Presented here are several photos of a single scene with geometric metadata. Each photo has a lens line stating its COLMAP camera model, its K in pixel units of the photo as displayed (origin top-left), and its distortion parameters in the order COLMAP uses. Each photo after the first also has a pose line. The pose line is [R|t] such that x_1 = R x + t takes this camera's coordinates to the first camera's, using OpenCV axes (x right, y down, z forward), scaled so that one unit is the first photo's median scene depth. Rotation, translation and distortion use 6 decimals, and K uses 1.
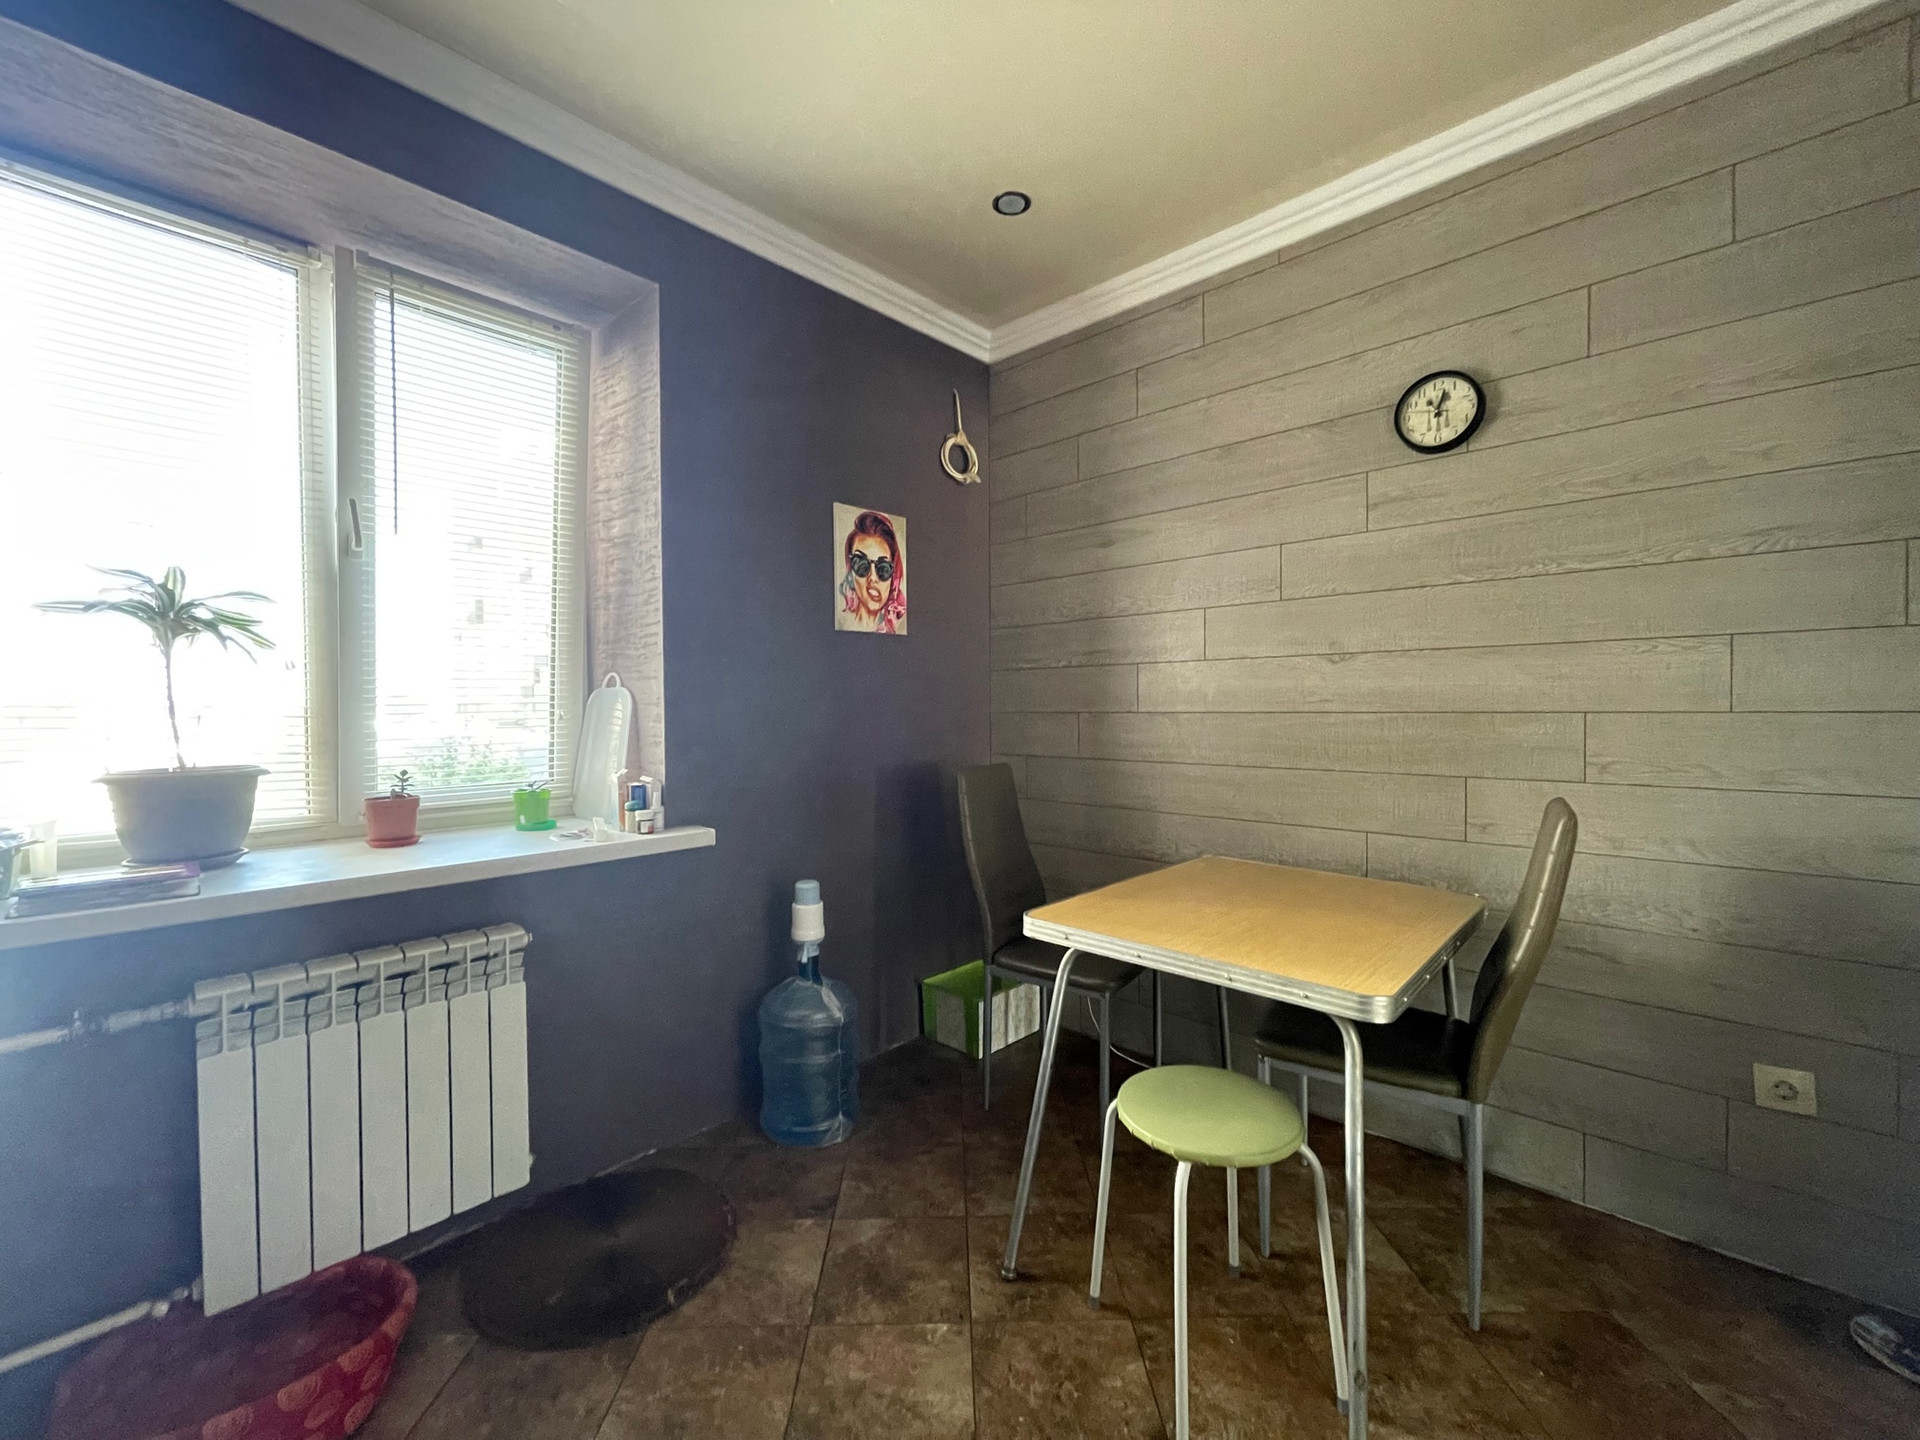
lens RADIAL K [[775.2, 0, 949.3], [0, 775.2, 714.5], [0, 0, 1]] dist [0.000715, 0.000524]
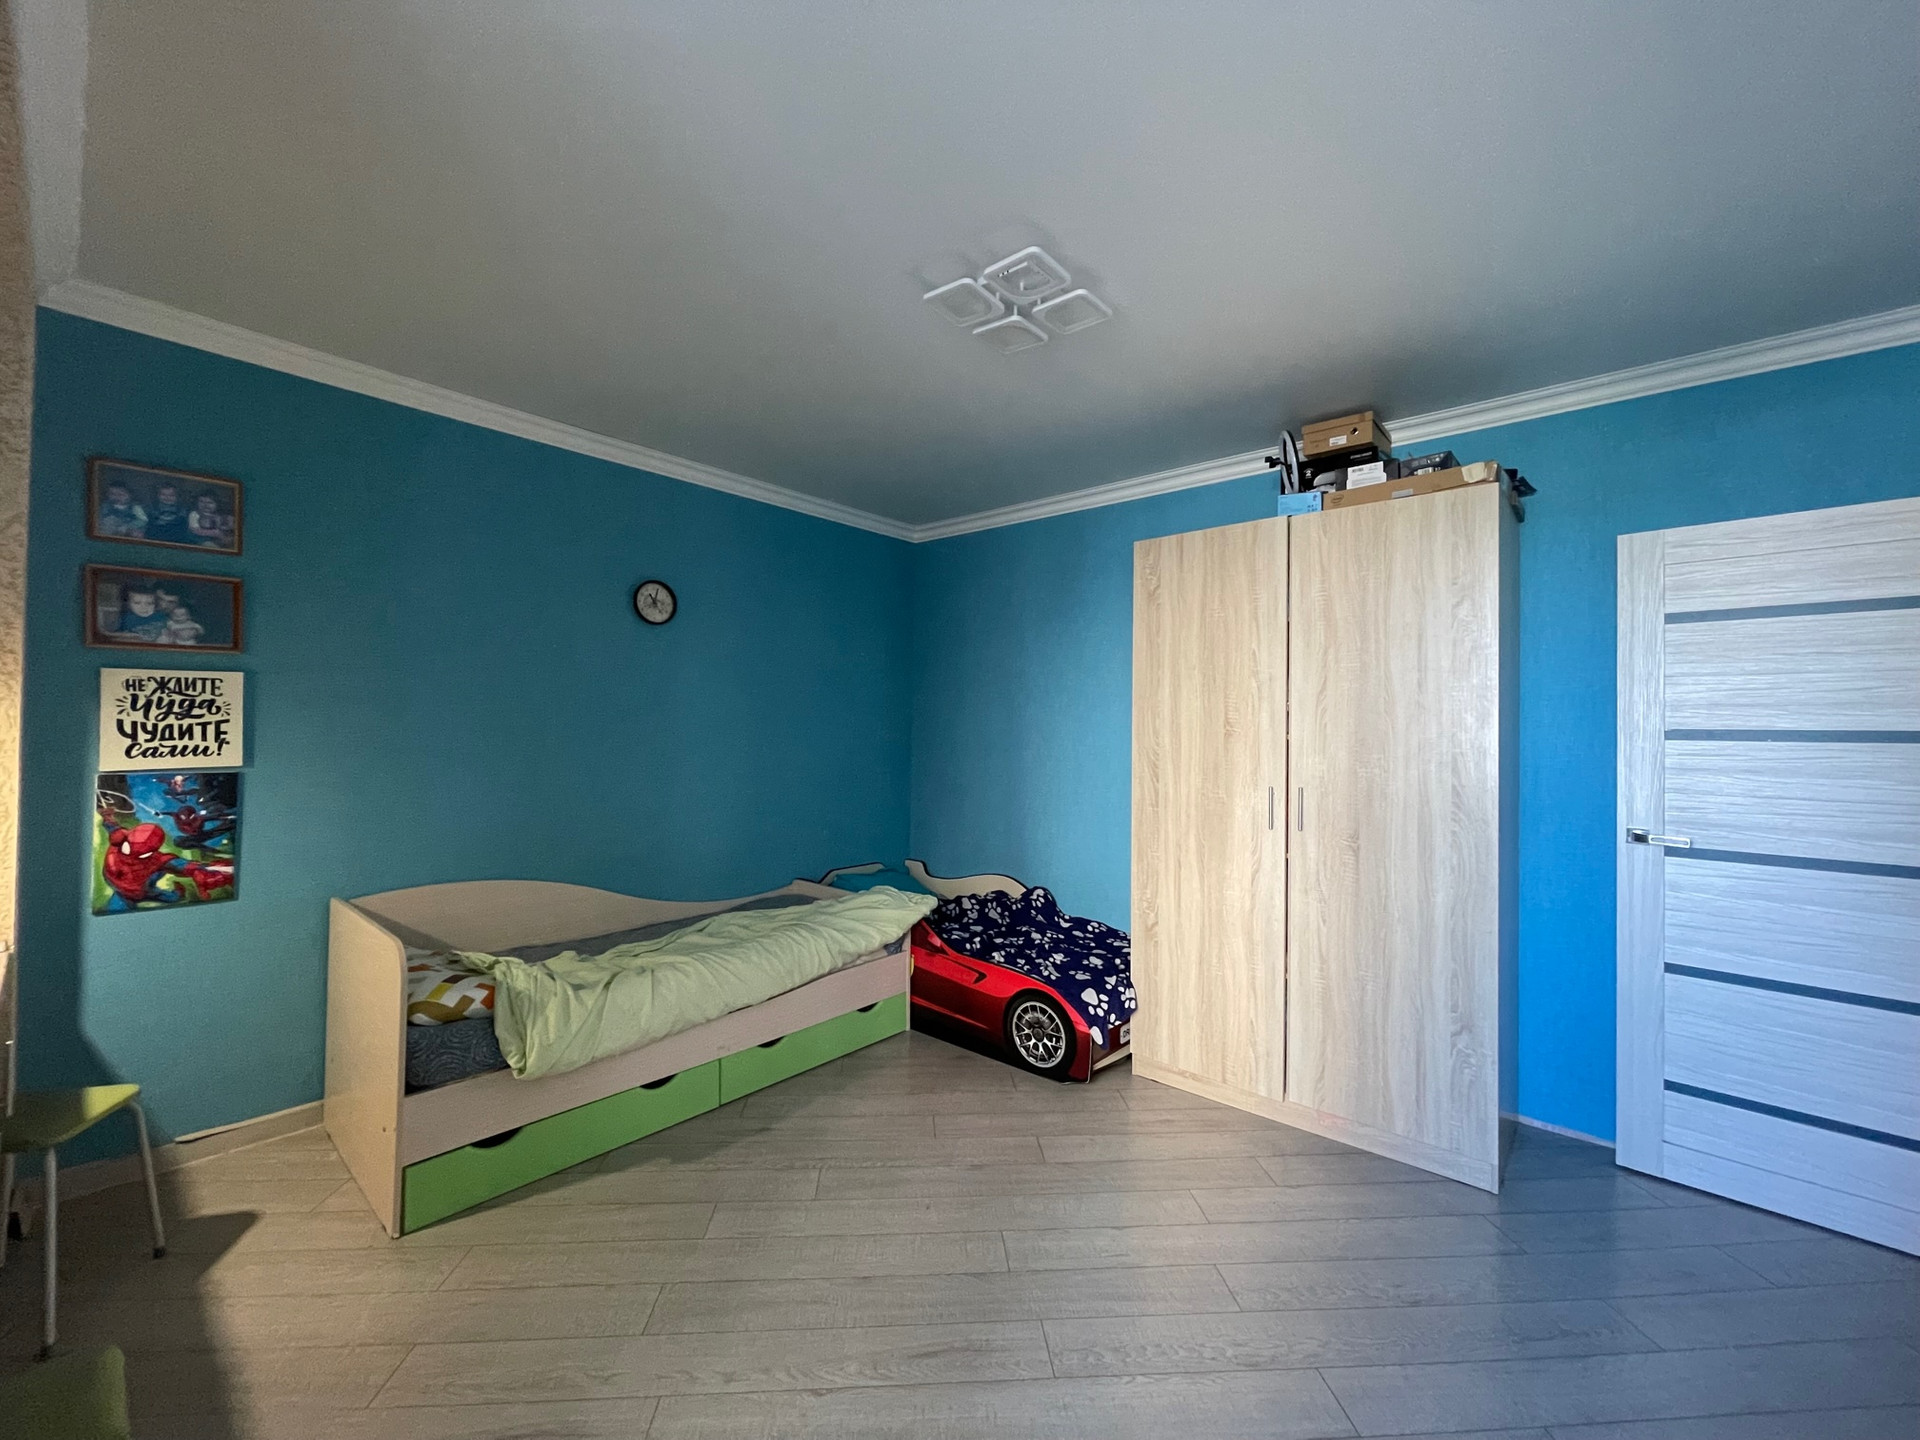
lens RADIAL K [[775.2, 0, 963.2], [0, 775.2, 718.9], [0, 0, 1]] dist [0.000715, 0.000524]
pose [[-0.027033, 0.011730, 0.999566, -1.094453], [0.008466, 0.999898, -0.011505, -0.105726], [-0.999599, 0.008152, -0.027130, 0.359252]]
